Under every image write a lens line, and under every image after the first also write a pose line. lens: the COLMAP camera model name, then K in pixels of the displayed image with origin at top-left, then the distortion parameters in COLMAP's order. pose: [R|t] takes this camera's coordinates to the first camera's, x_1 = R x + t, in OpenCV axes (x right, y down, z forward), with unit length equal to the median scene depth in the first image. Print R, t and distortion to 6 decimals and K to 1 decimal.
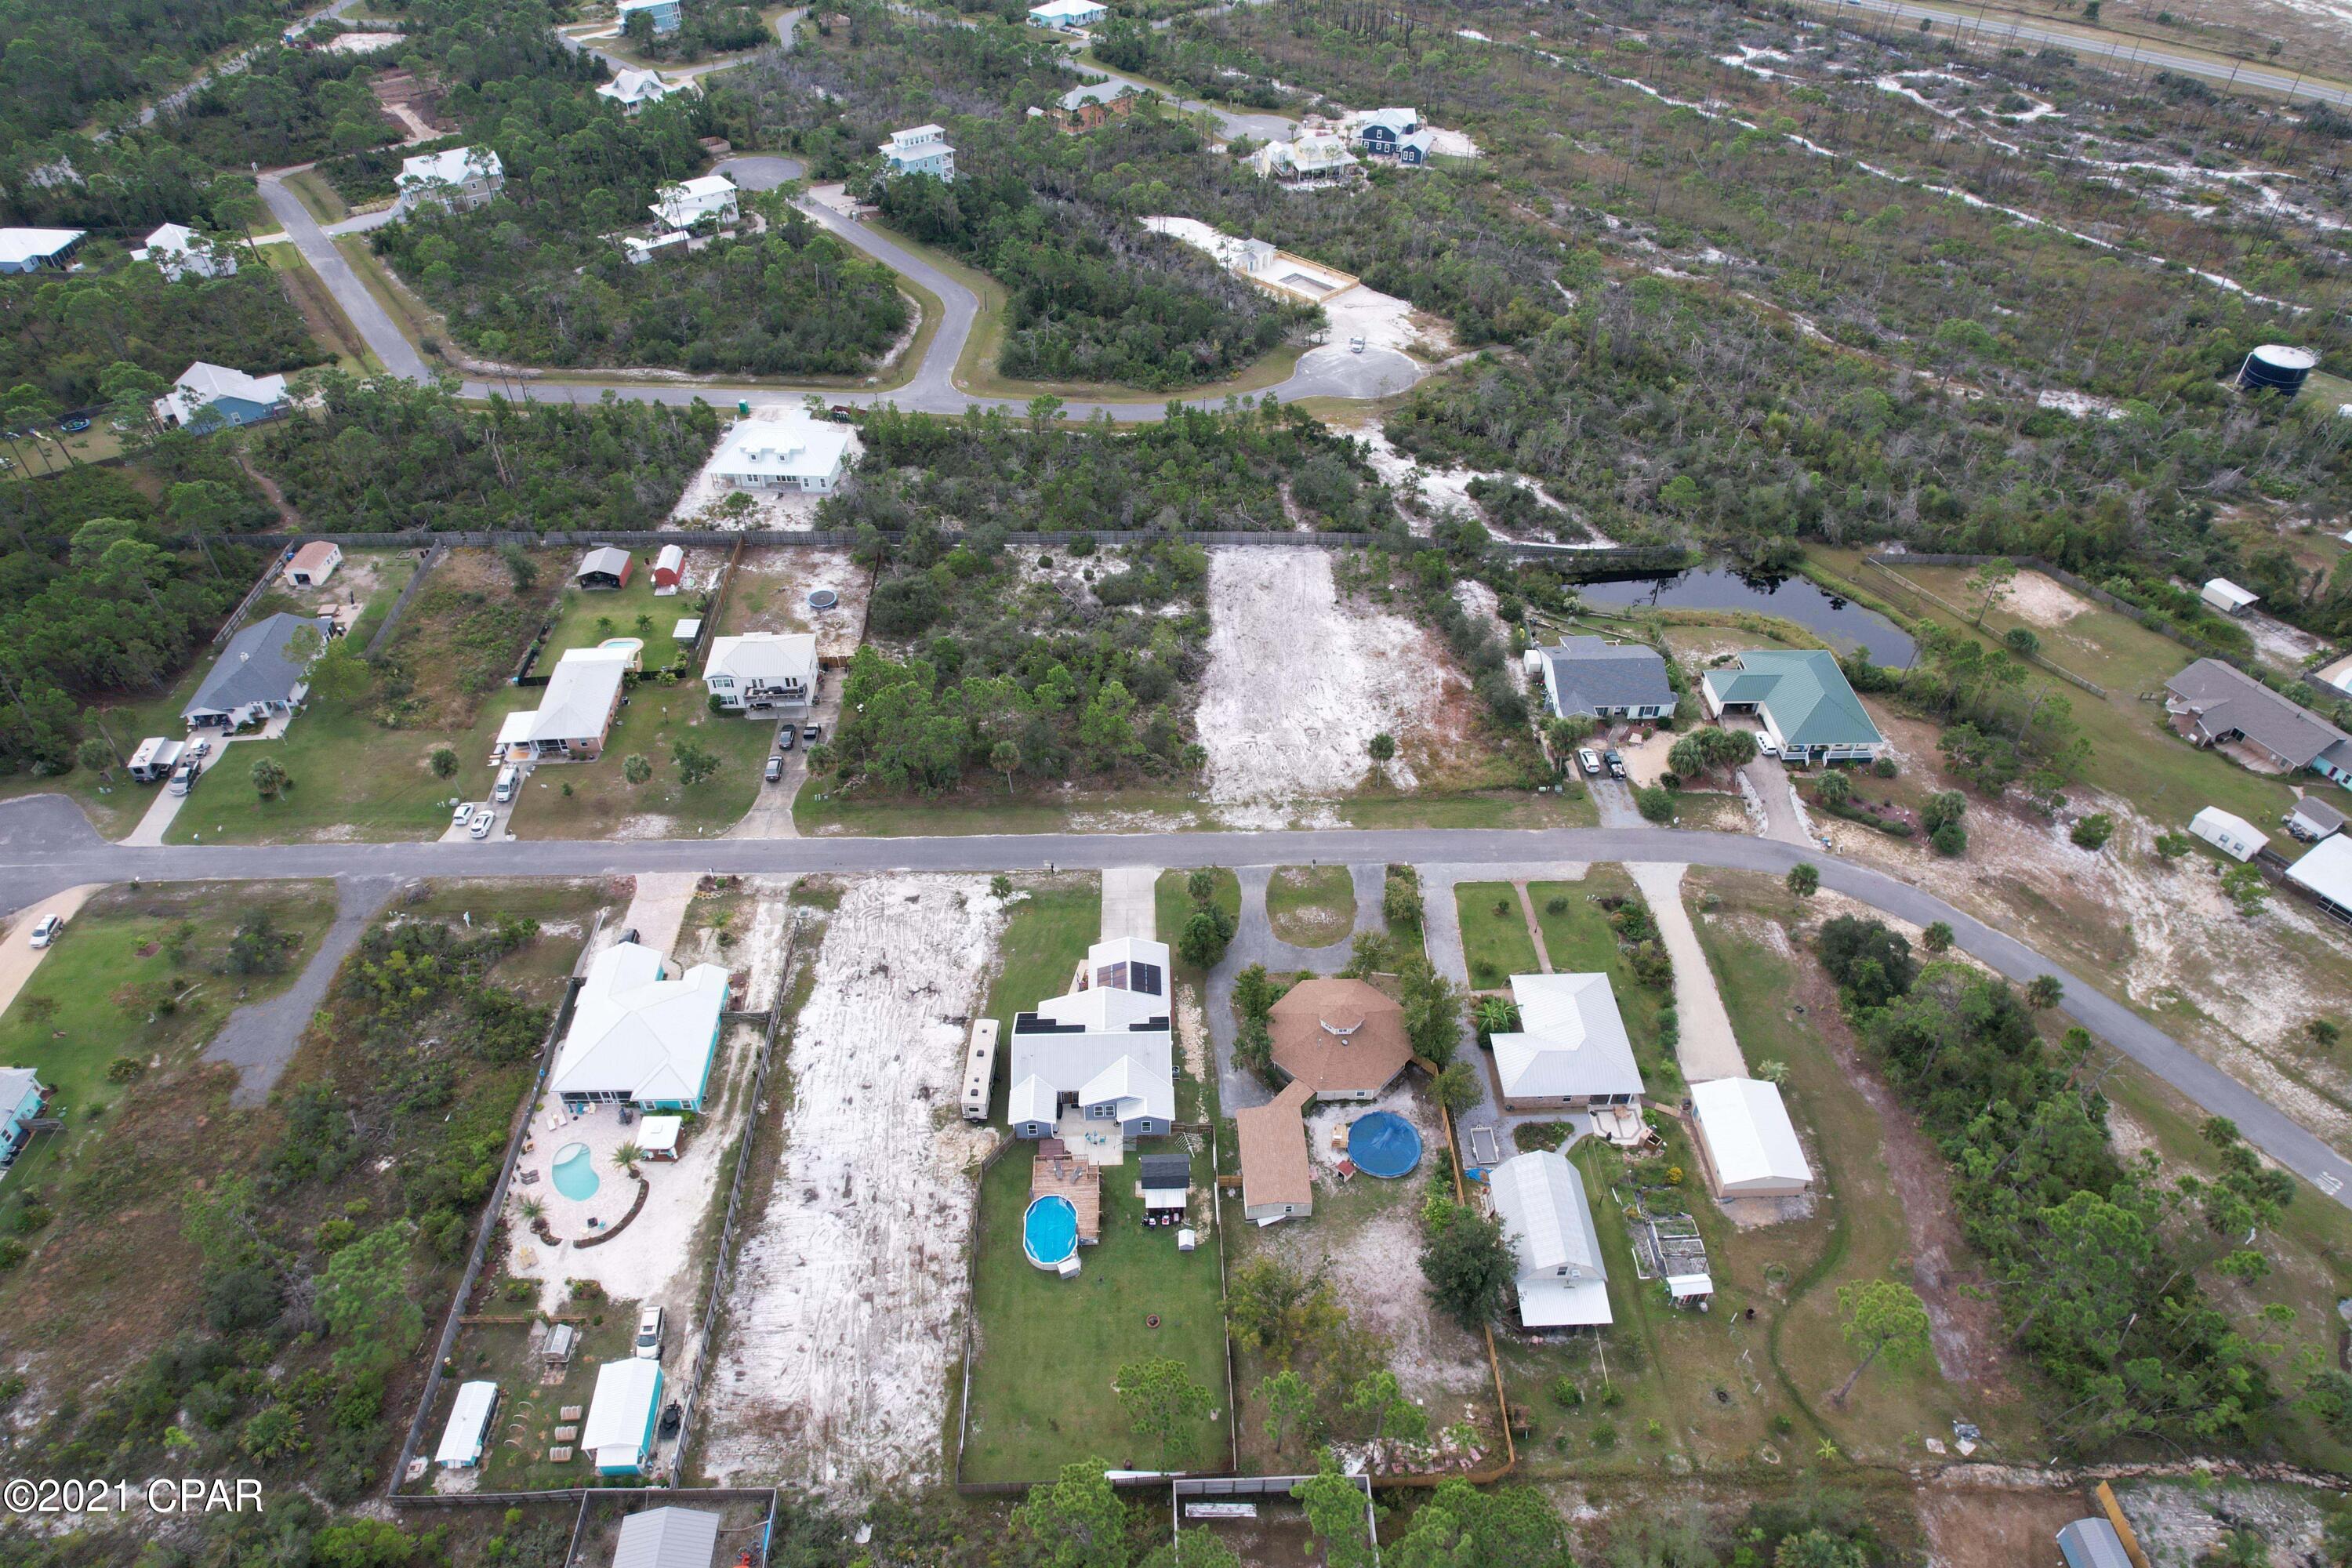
lens RADIAL K [[1505.6, 0, 1176.0], [0, 1505.6, 784.0], [0, 0, 1]] dist [-0.053783, 0.037850]
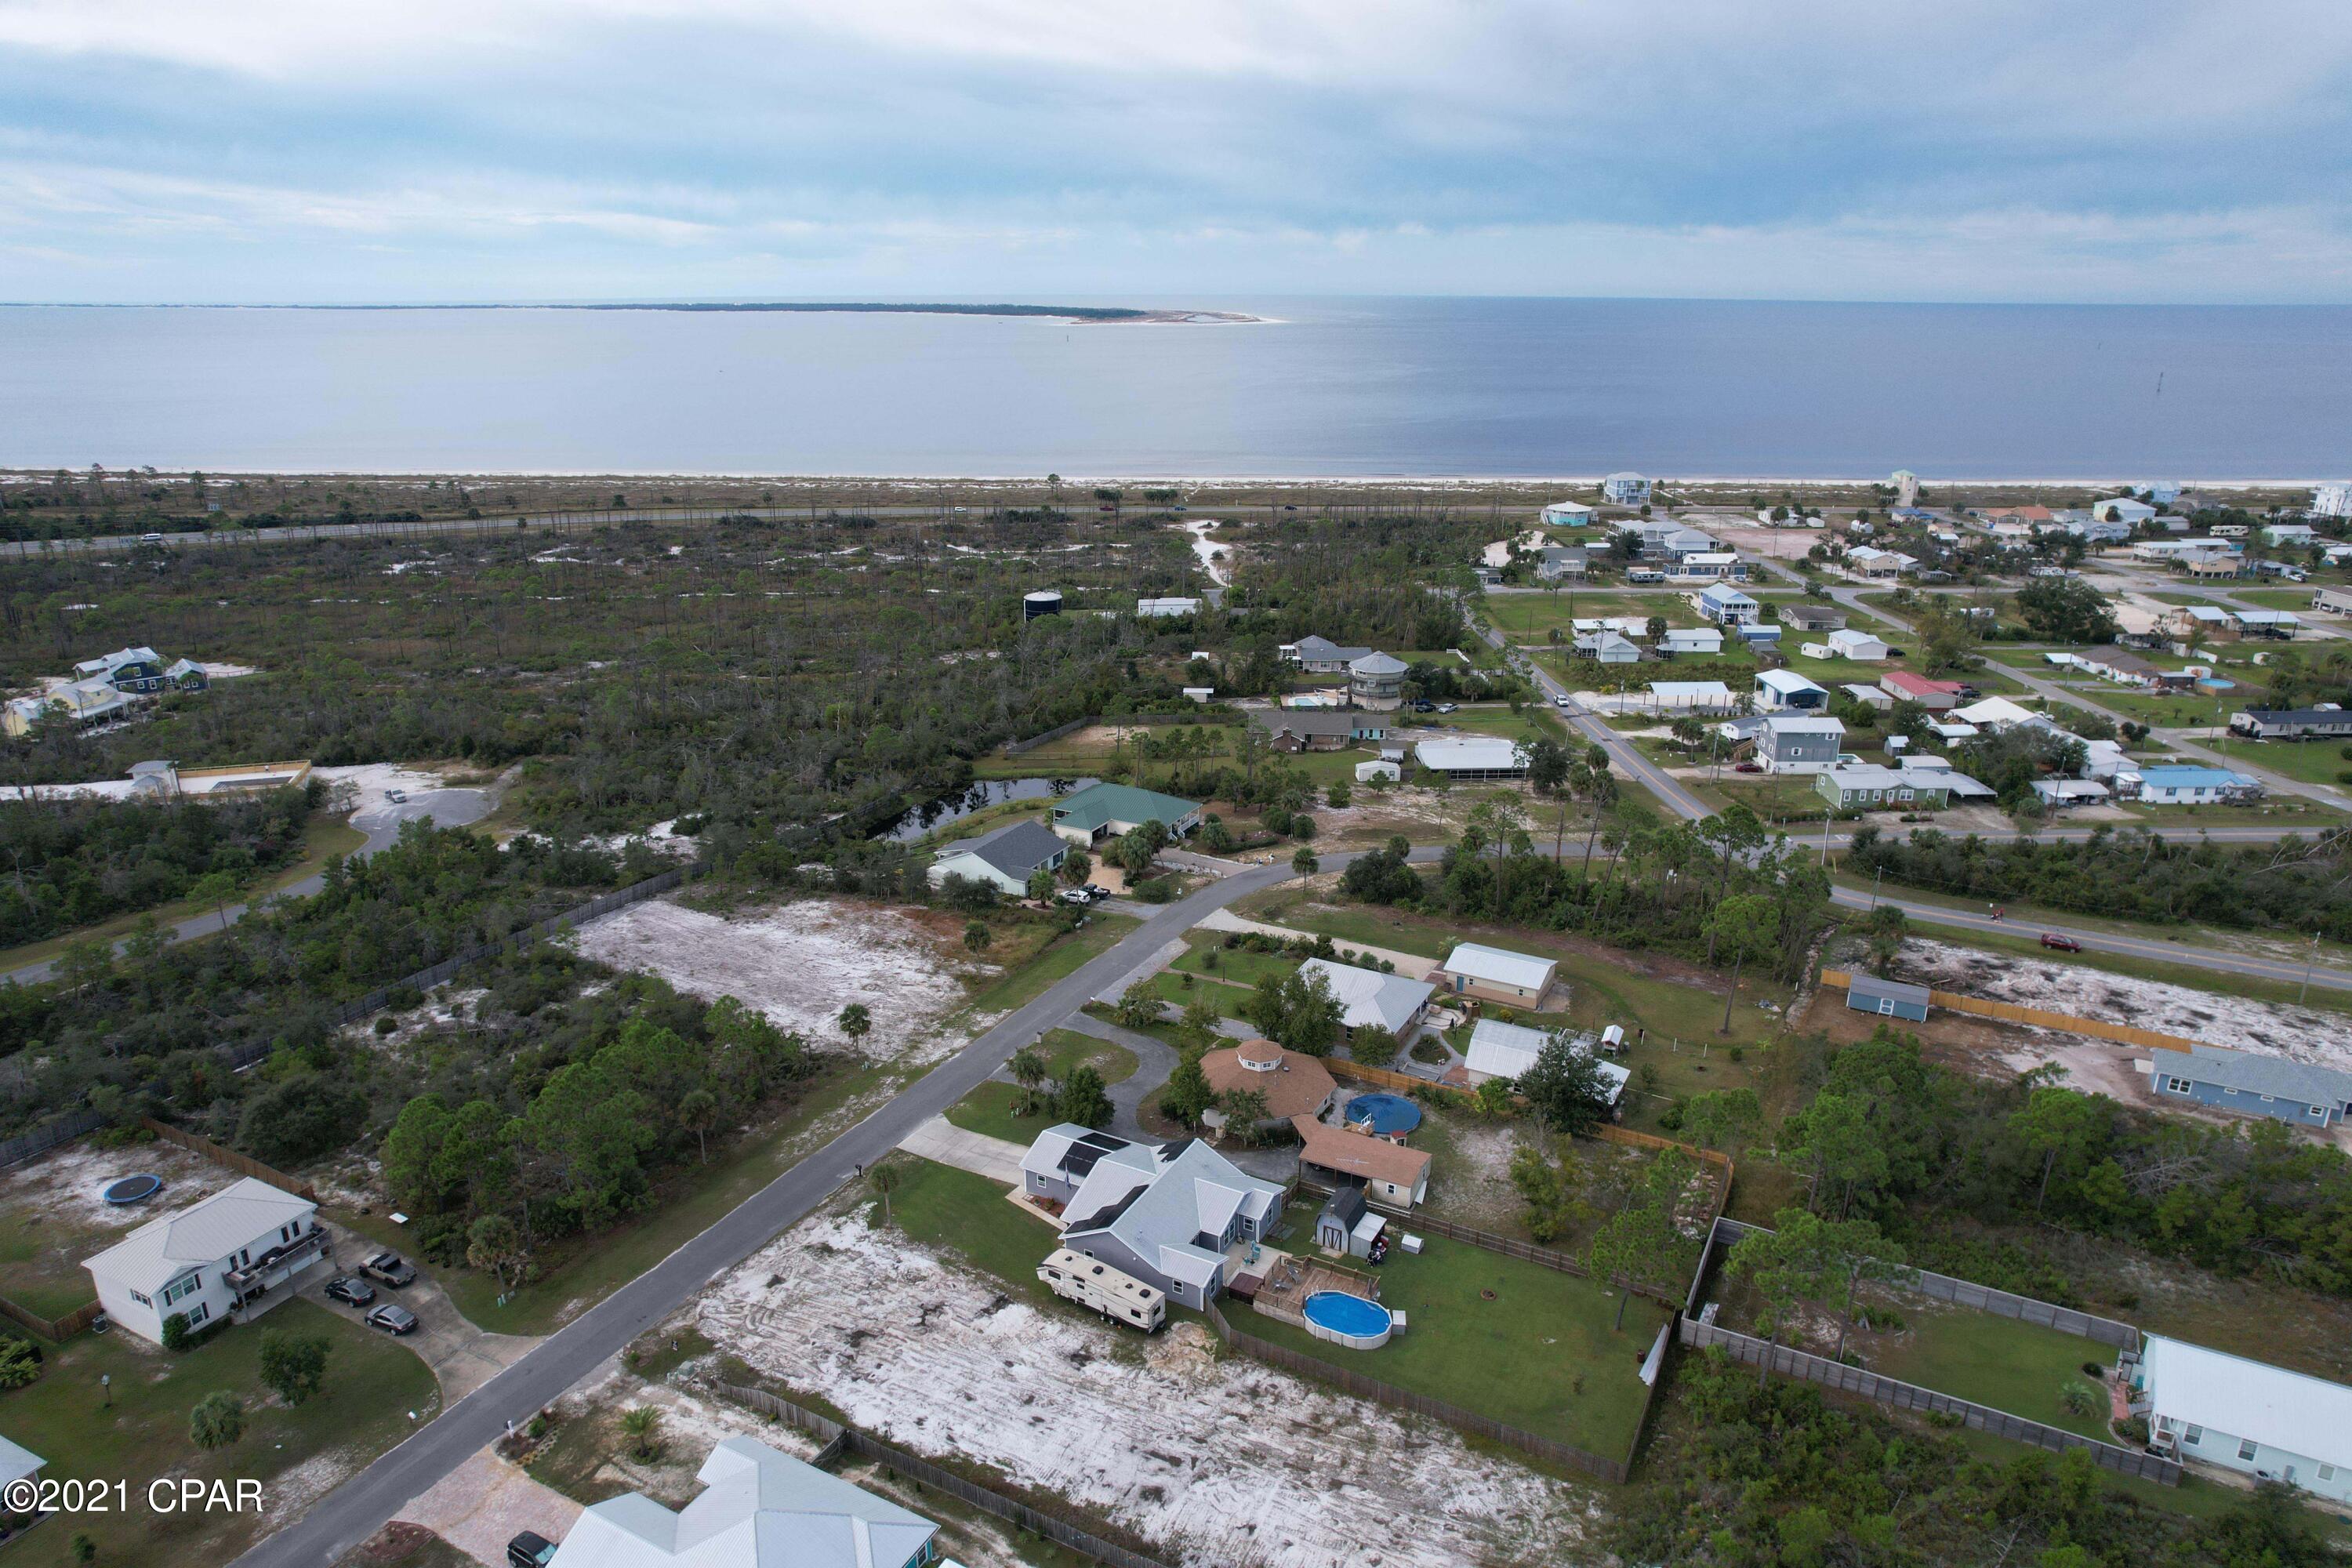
lens RADIAL K [[1505.6, 0, 1176.0], [0, 1505.6, 784.0], [0, 0, 1]] dist [-0.053783, 0.037850]
pose [[0.501459, -0.272455, 0.821162, -0.576167], [0.564406, 0.822368, -0.071810, 0.037194], [-0.655733, 0.499479, 0.566159, 0.314736]]
